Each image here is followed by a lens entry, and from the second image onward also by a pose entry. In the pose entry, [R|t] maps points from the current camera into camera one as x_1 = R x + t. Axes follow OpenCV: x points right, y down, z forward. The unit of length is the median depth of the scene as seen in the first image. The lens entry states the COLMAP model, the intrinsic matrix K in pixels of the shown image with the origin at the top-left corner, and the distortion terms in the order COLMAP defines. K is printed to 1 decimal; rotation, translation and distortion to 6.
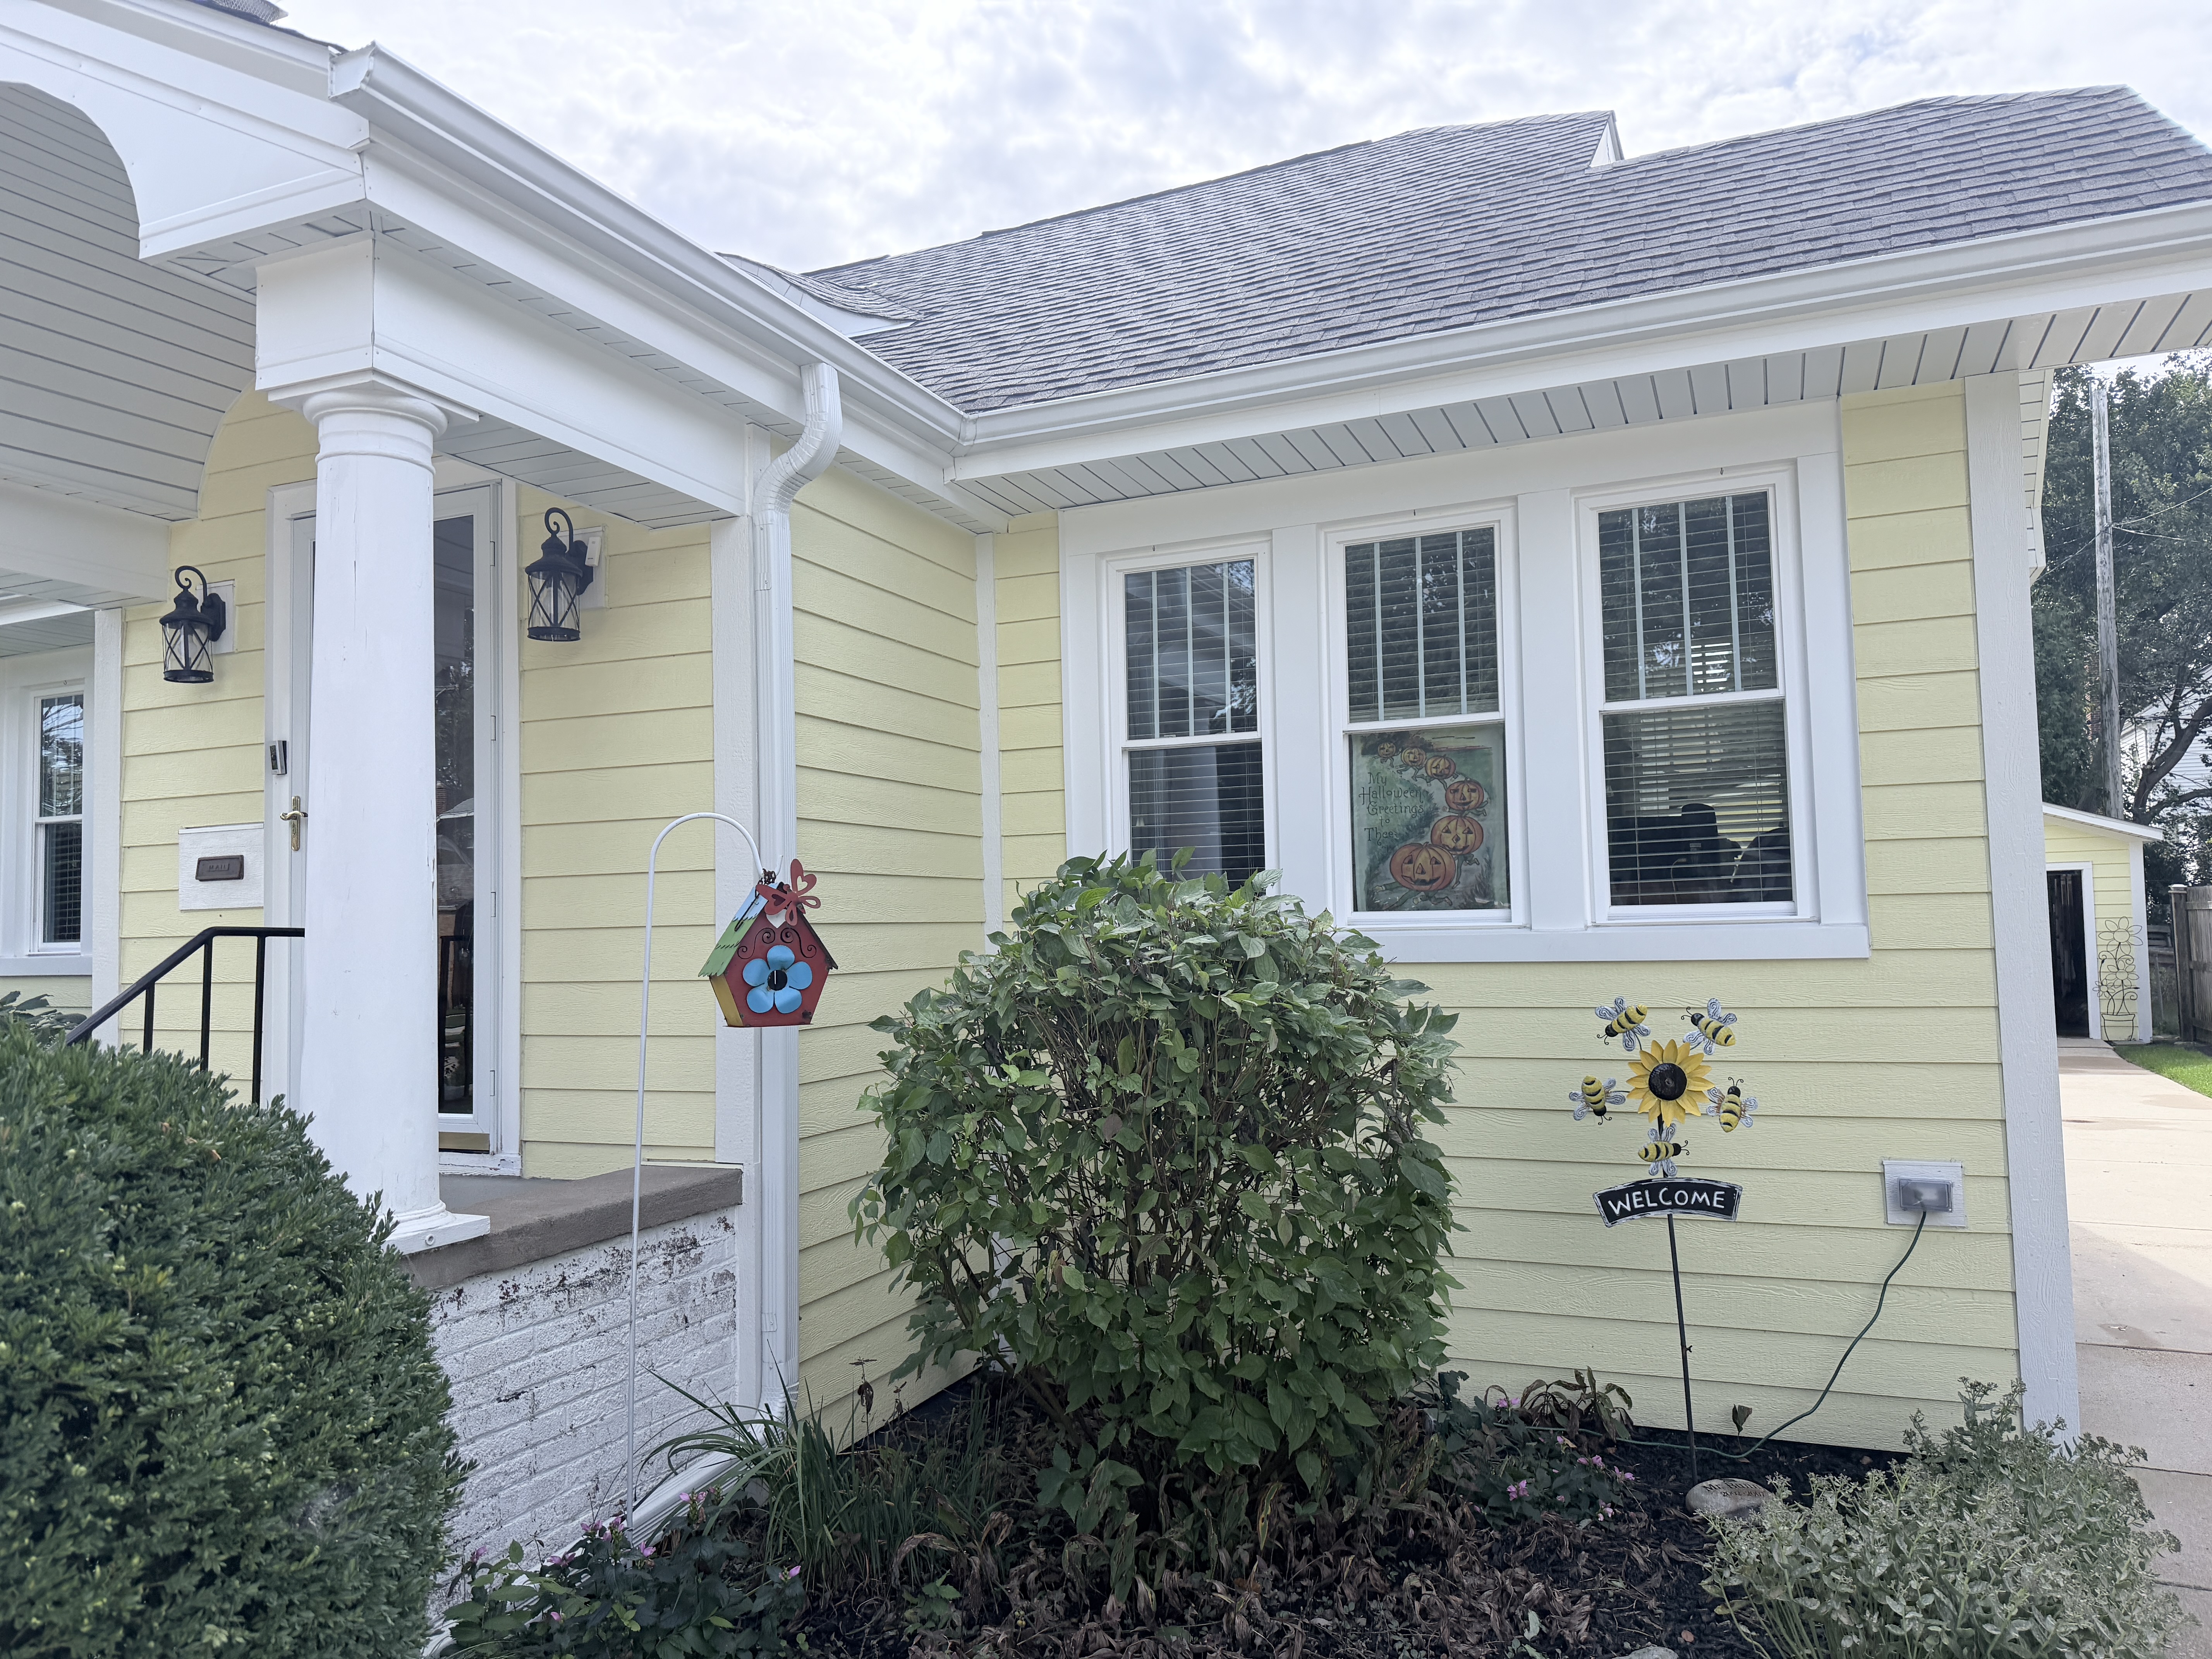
lens RADIAL K [[1550.9, 0, 1103.5], [0, 1550.9, 831.2], [0, 0, 1]] dist [0.005185, -0.009589]
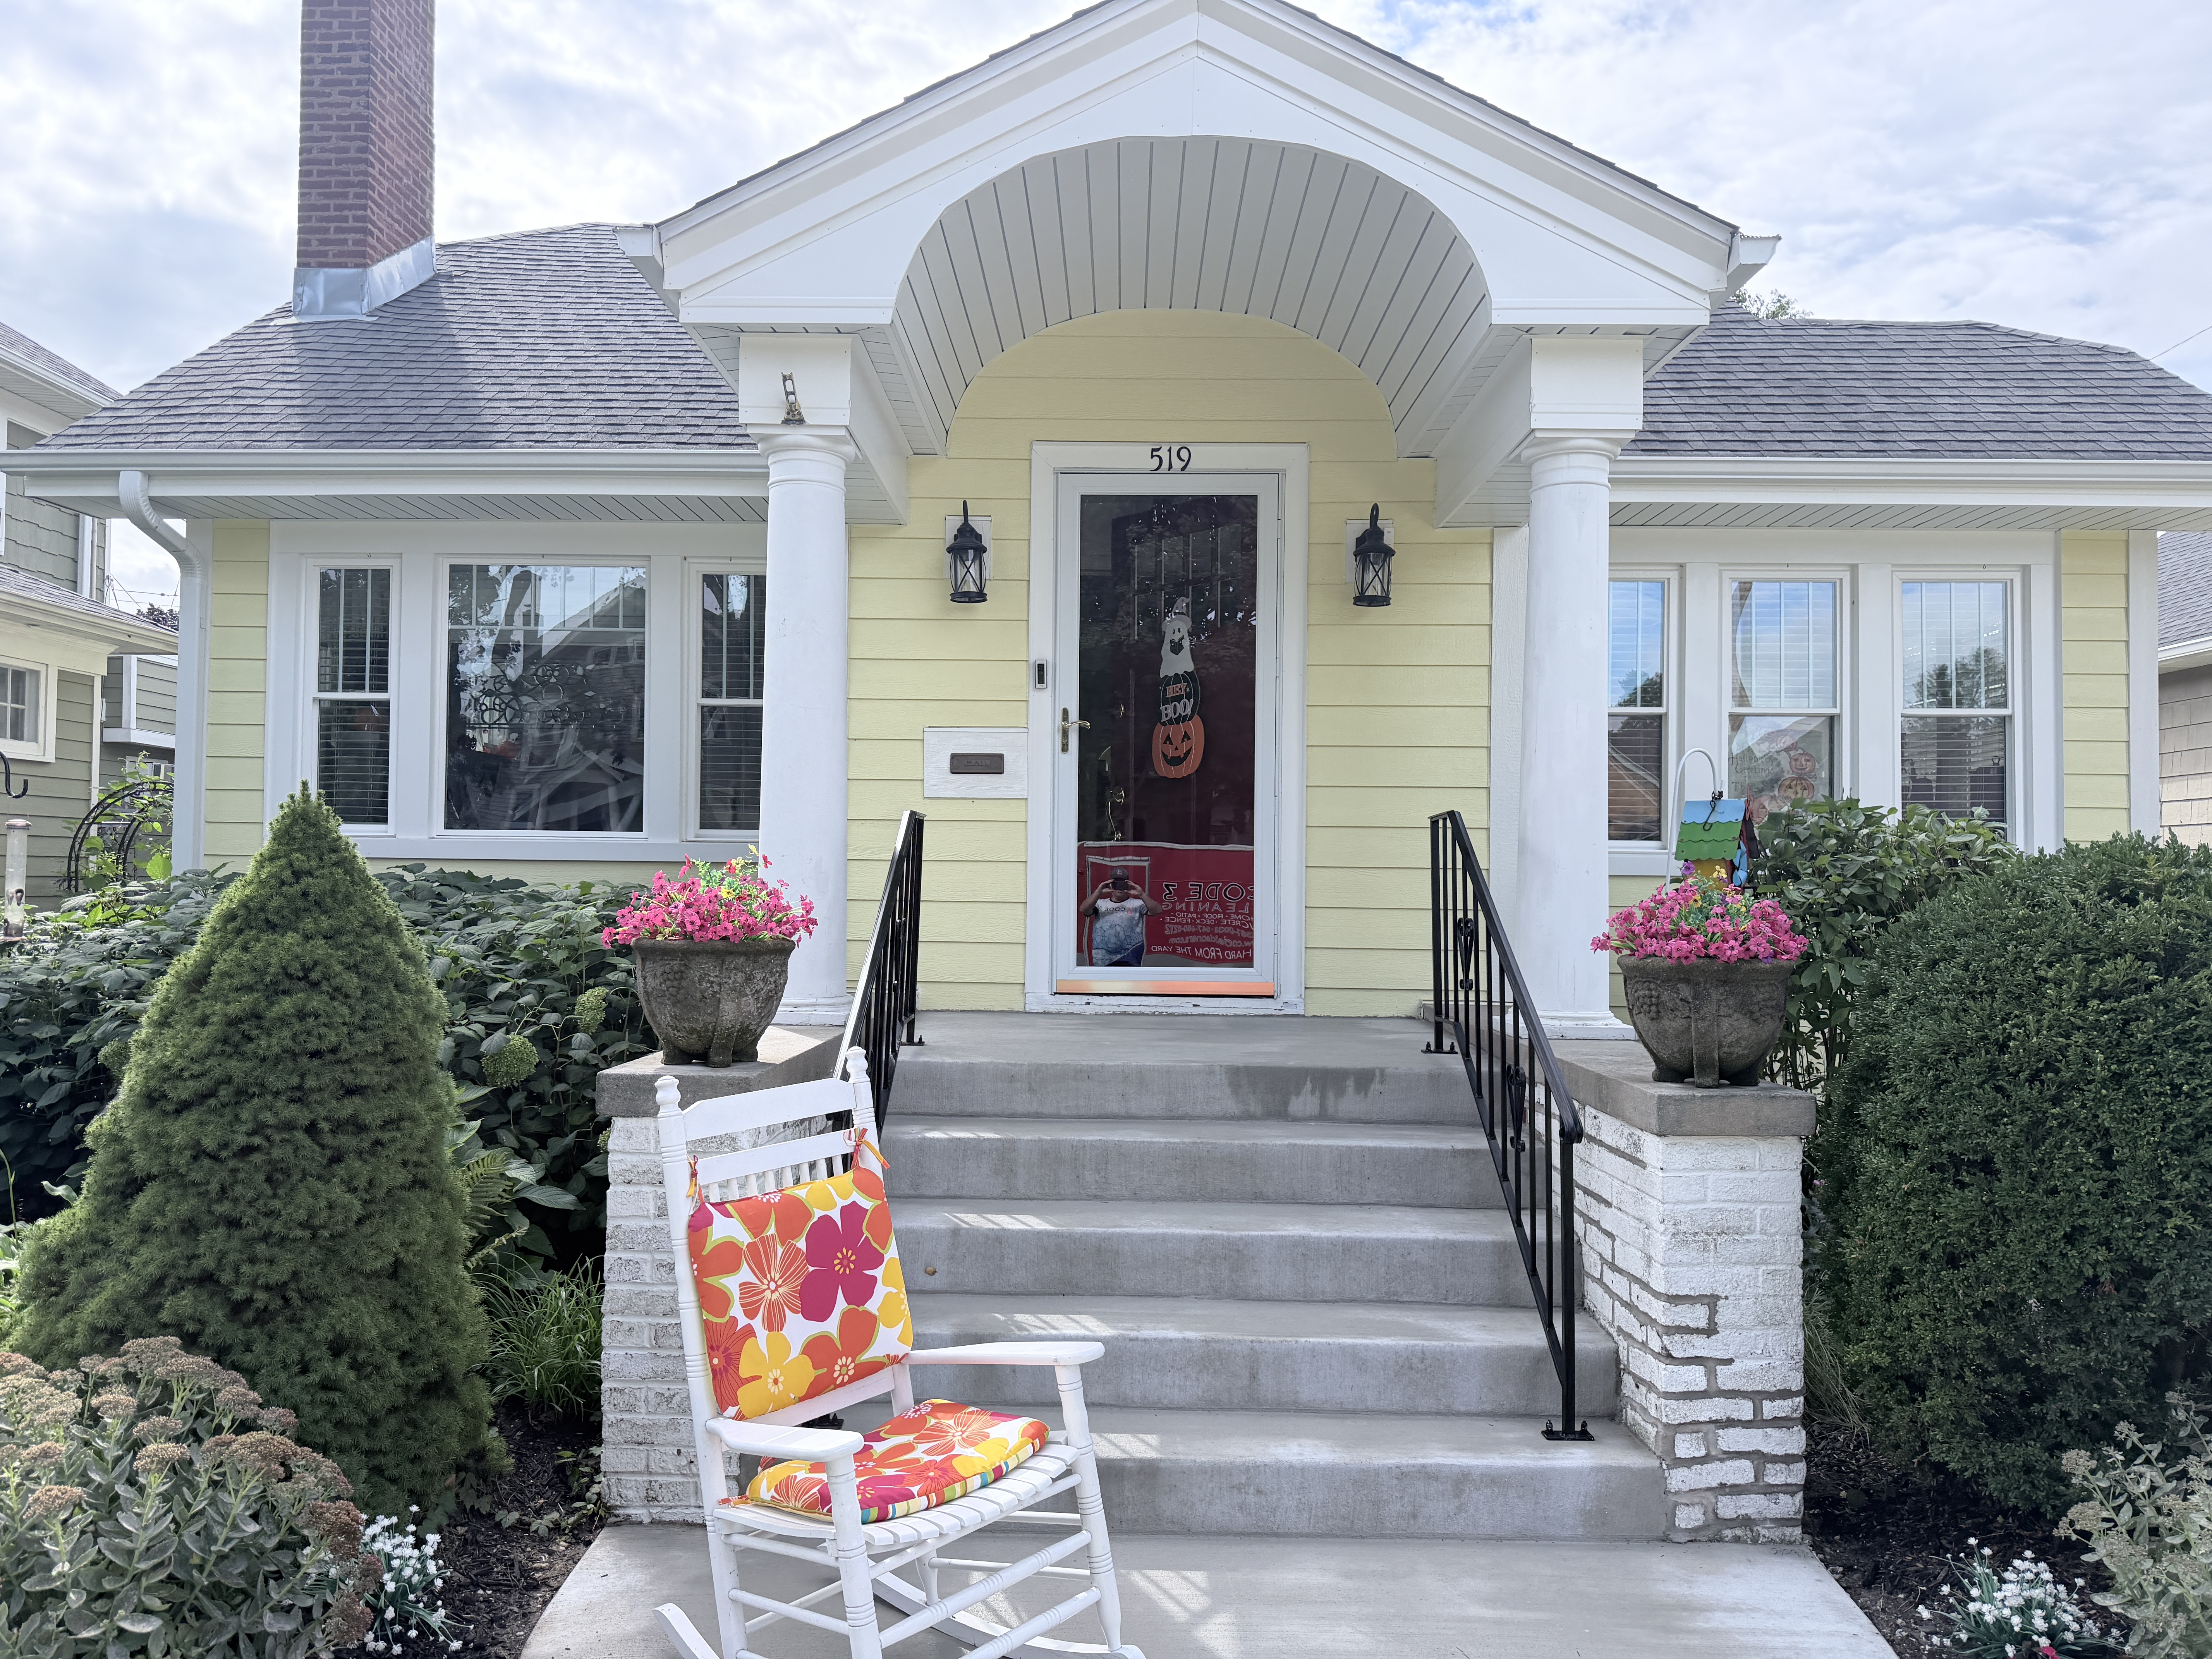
lens RADIAL K [[1521.3, 0, 1077.7], [0, 1521.3, 837.8], [0, 0, 1]] dist [0.066988, -0.080967]
pose [[0.923641, 0.042727, 0.380870, -1.032046], [-0.057004, 0.998028, 0.026278, 0.051595], [-0.378996, -0.045983, 0.924255, -0.089652]]
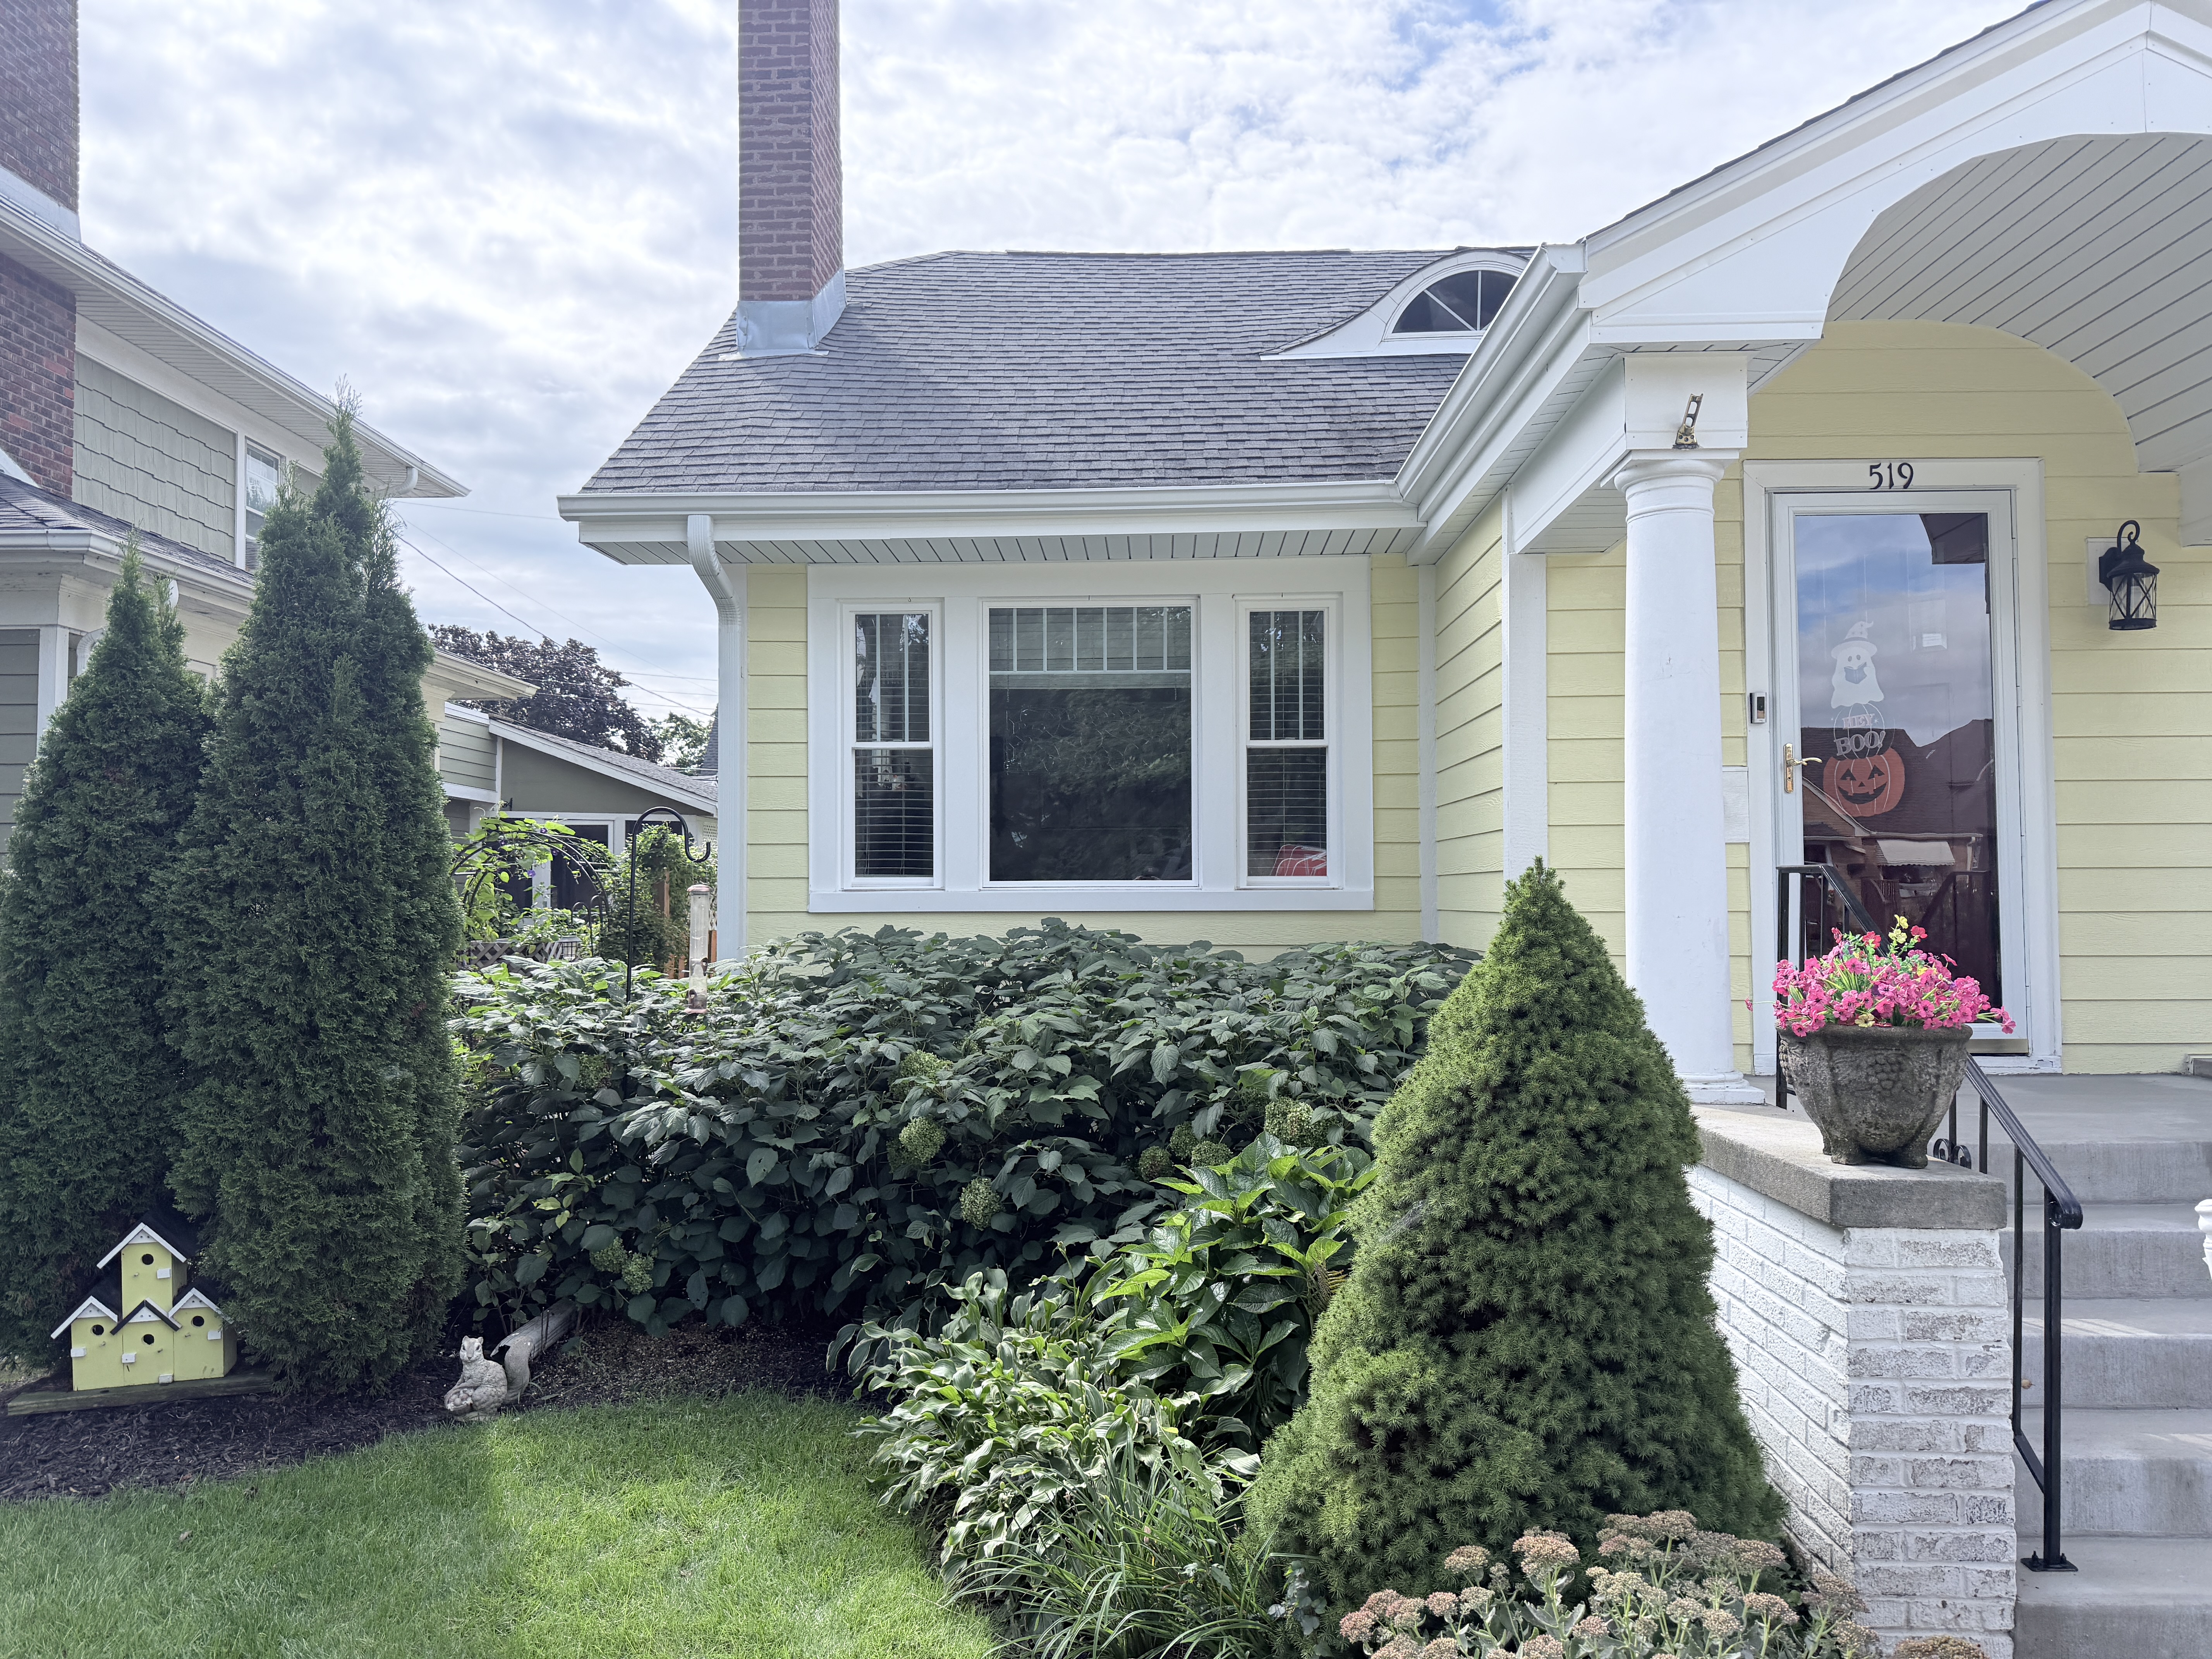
lens RADIAL K [[1550.9, 0, 1103.5], [0, 1550.9, 831.2], [0, 0, 1]] dist [0.005185, -0.009589]
pose [[0.924397, 0.031599, 0.380121, -1.505124], [-0.036733, 0.999306, 0.006259, 0.056403], [-0.379659, -0.019749, 0.924916, 0.182237]]
